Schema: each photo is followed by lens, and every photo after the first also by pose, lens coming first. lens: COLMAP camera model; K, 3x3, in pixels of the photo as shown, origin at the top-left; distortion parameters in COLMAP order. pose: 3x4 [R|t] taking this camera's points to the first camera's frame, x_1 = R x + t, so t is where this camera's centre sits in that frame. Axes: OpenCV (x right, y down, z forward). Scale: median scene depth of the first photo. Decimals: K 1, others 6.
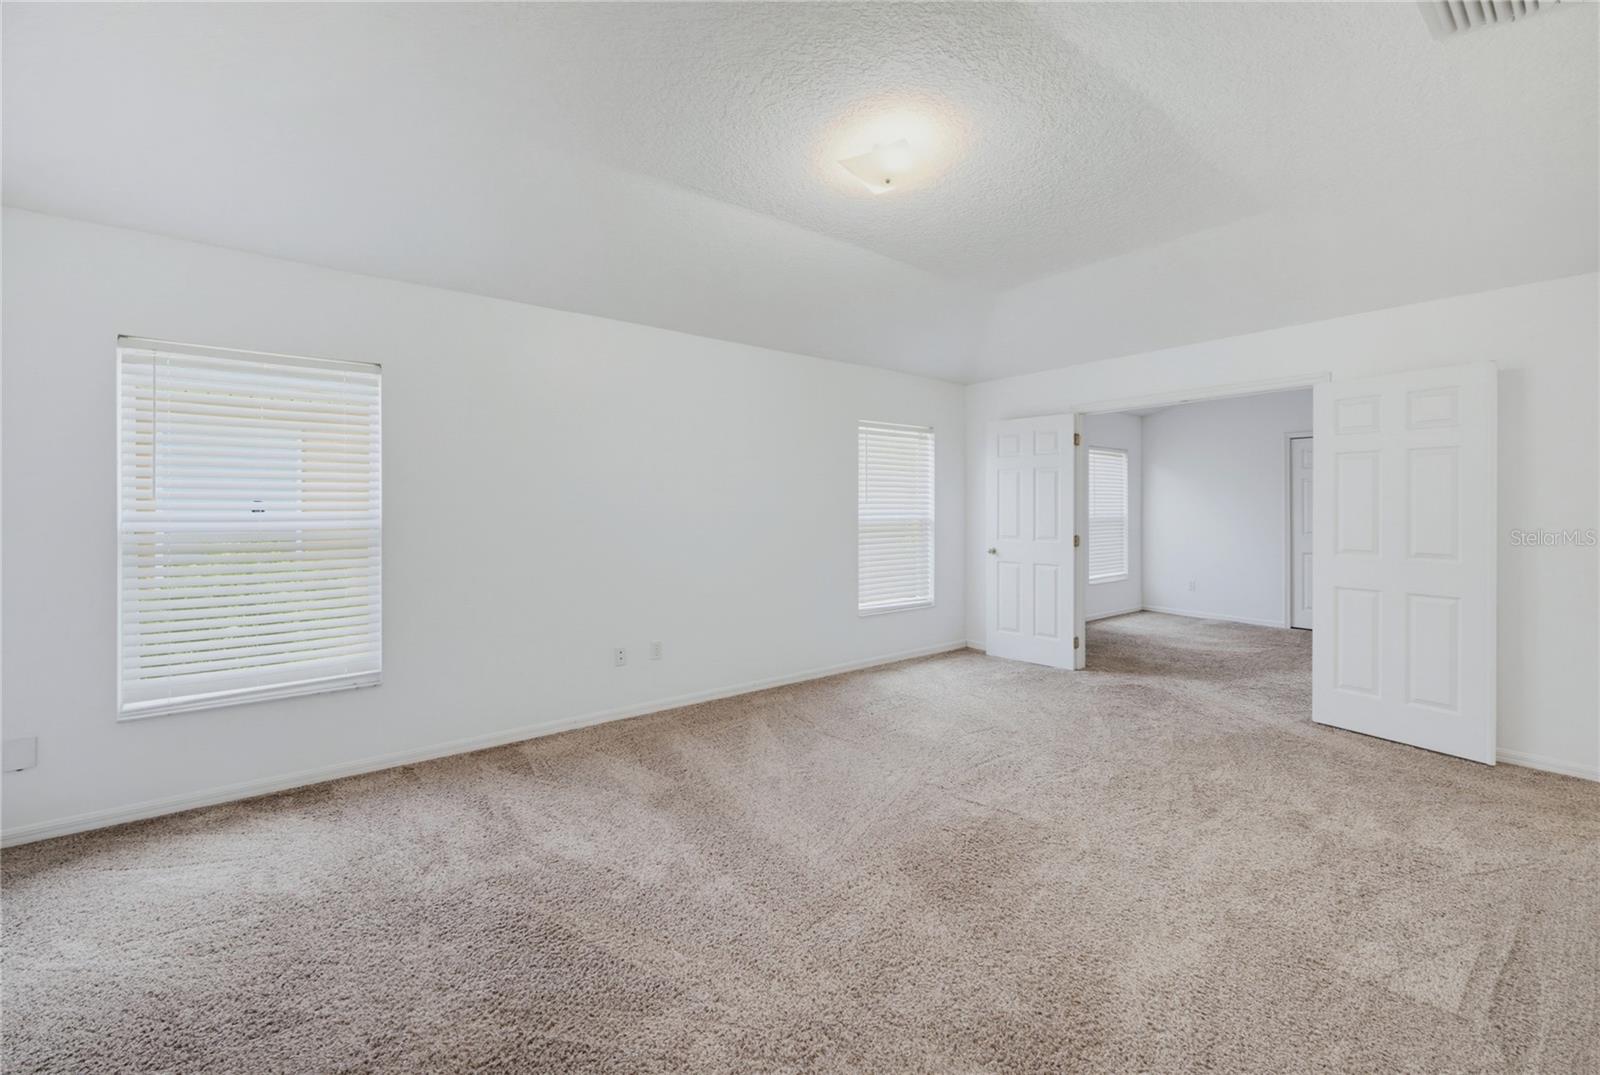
lens RADIAL K [[646.7, 0, 795.5], [0, 646.7, 505.7], [0, 0, 1]] dist [-0.001418, 0.000298]
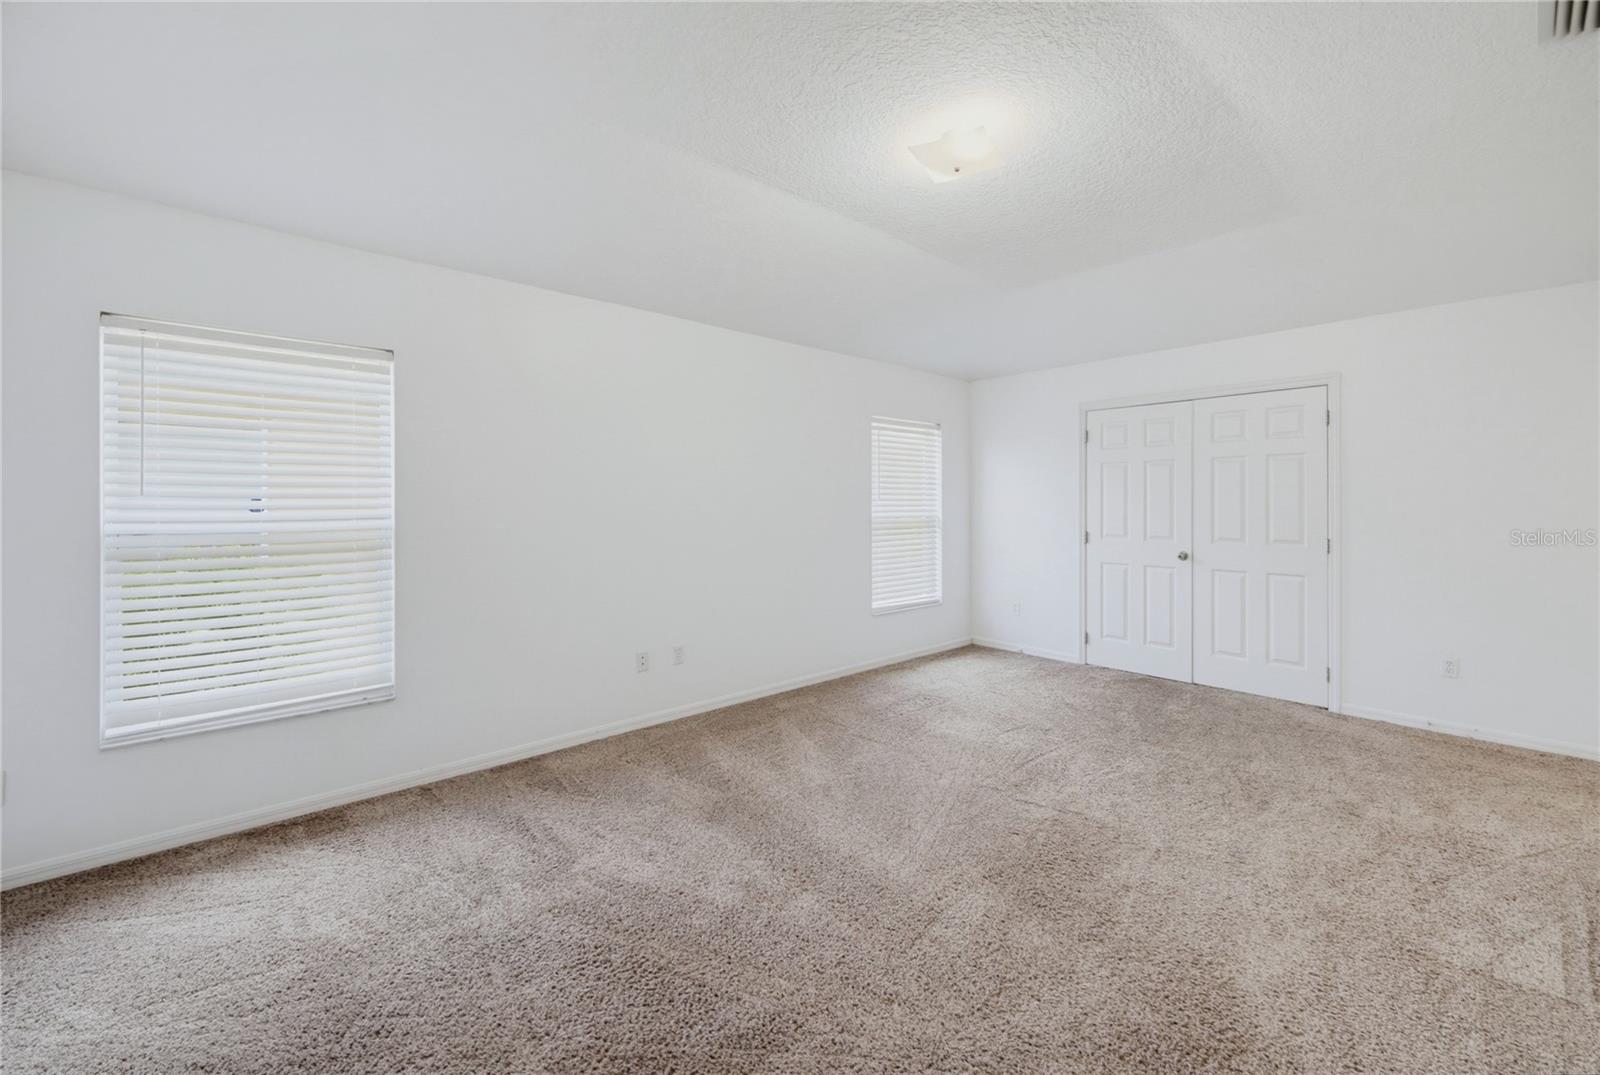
lens RADIAL K [[649.9, 0, 803.7], [0, 649.9, 501.2], [0, 0, 1]] dist [-0.001436, 0.000448]
pose [[0.997049, -0.002512, 0.076723, -0.156792], [0.002711, 0.999993, -0.002496, -0.000390], [-0.076716, 0.002697, 0.997049, 0.040151]]
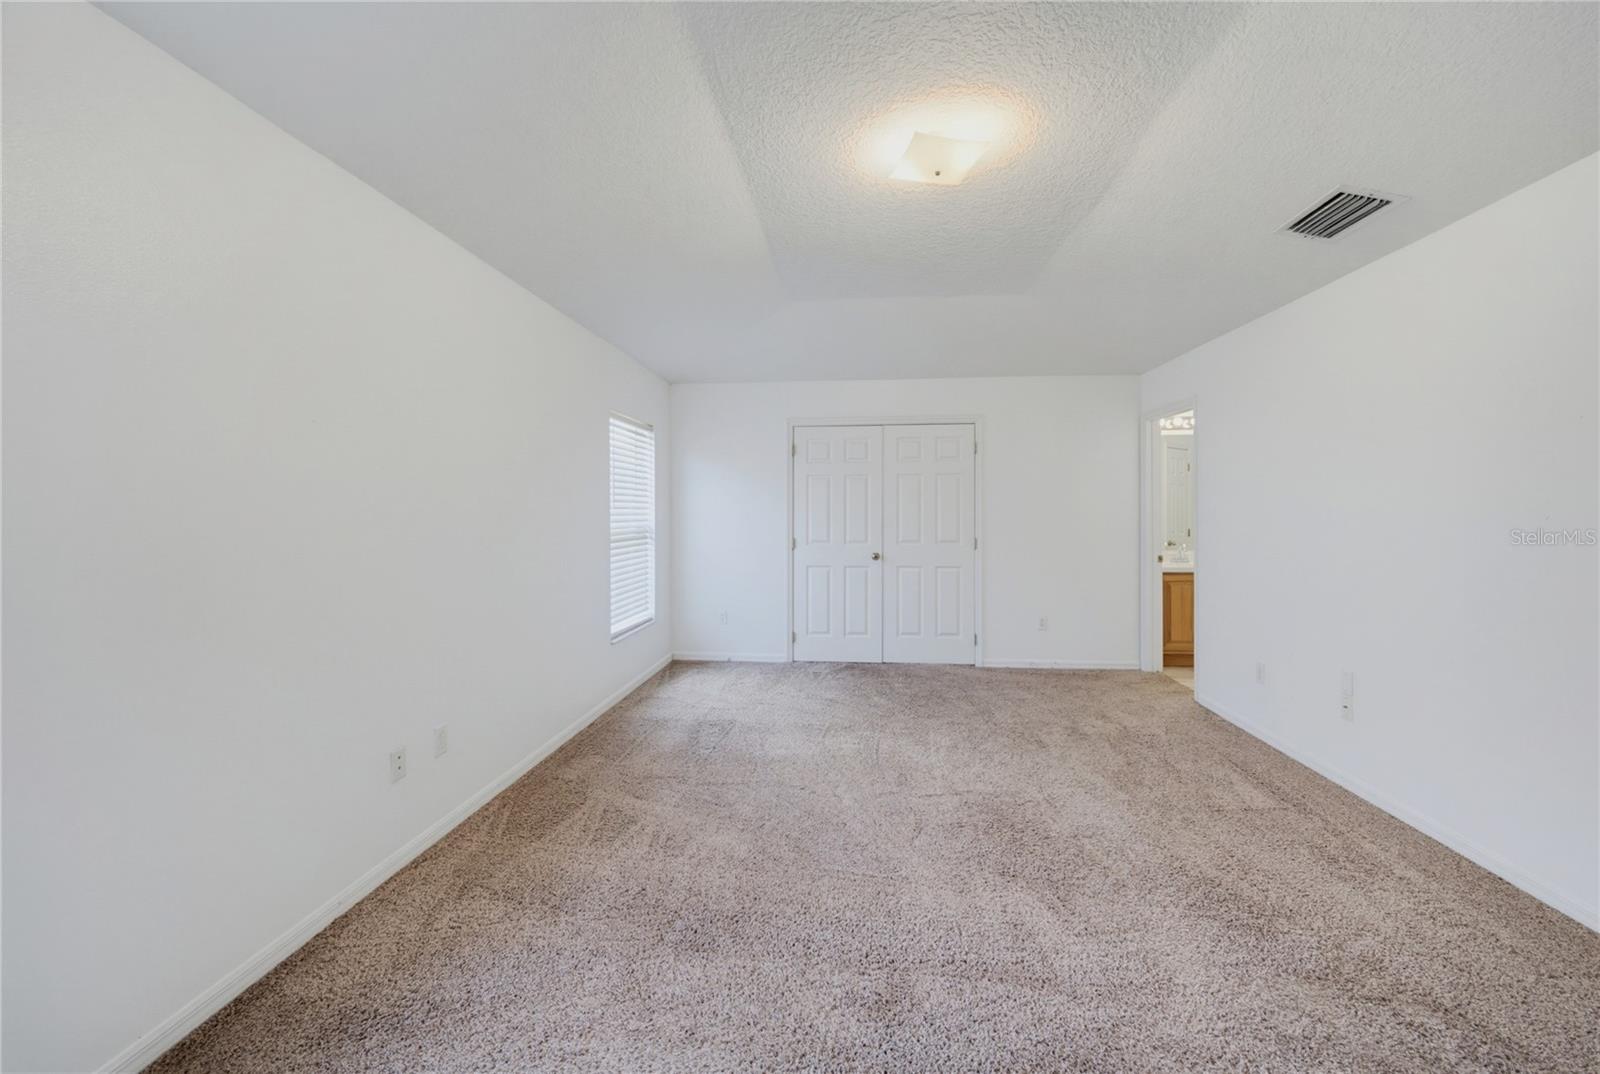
lens RADIAL K [[651.3, 0, 802.3], [0, 651.3, 511.4], [0, 0, 1]] dist [-0.000611, 0.000983]
pose [[0.678743, -0.002163, 0.734373, -0.674842], [0.002603, 0.999996, 0.000539, 0.000476], [-0.734371, 0.001546, 0.678746, 0.468159]]
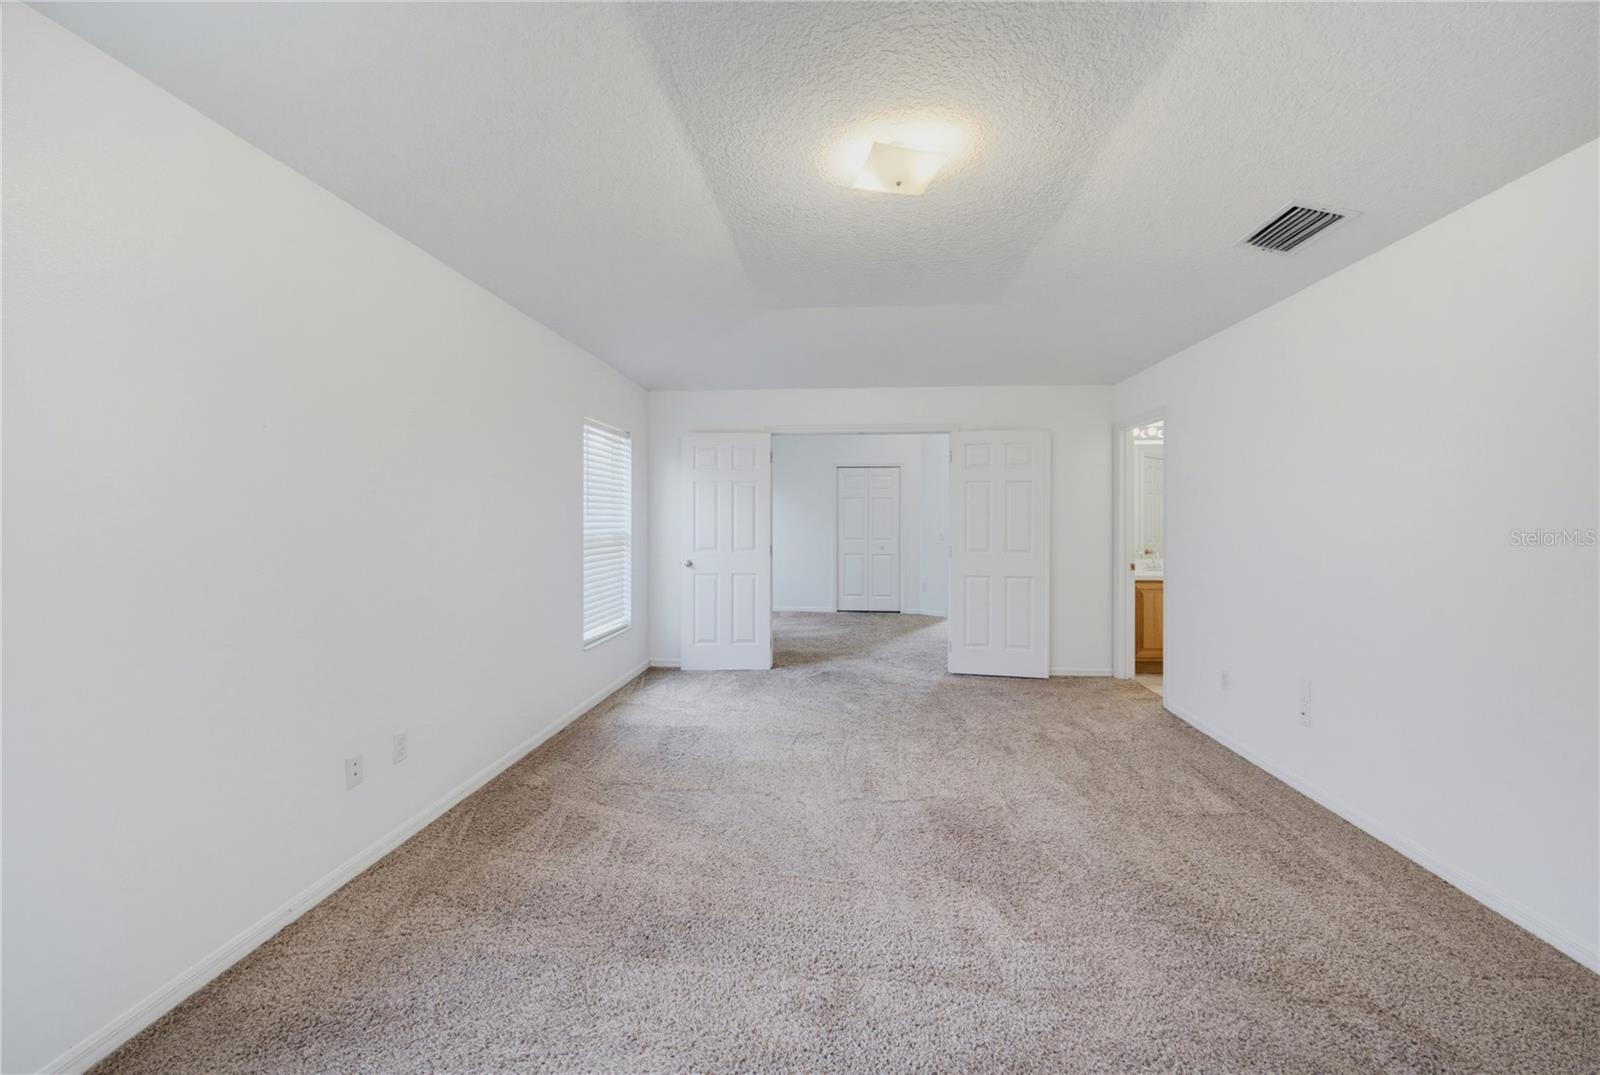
lens RADIAL K [[649.1, 0, 801.5], [0, 649.1, 517.8], [0, 0, 1]] dist [-0.000028, 0.000560]
pose [[0.669277, 0.001629, 0.743011, -0.646618], [-0.001596, 0.999998, -0.000755, 0.000715], [-0.743011, -0.000681, 0.669279, 0.435375]]
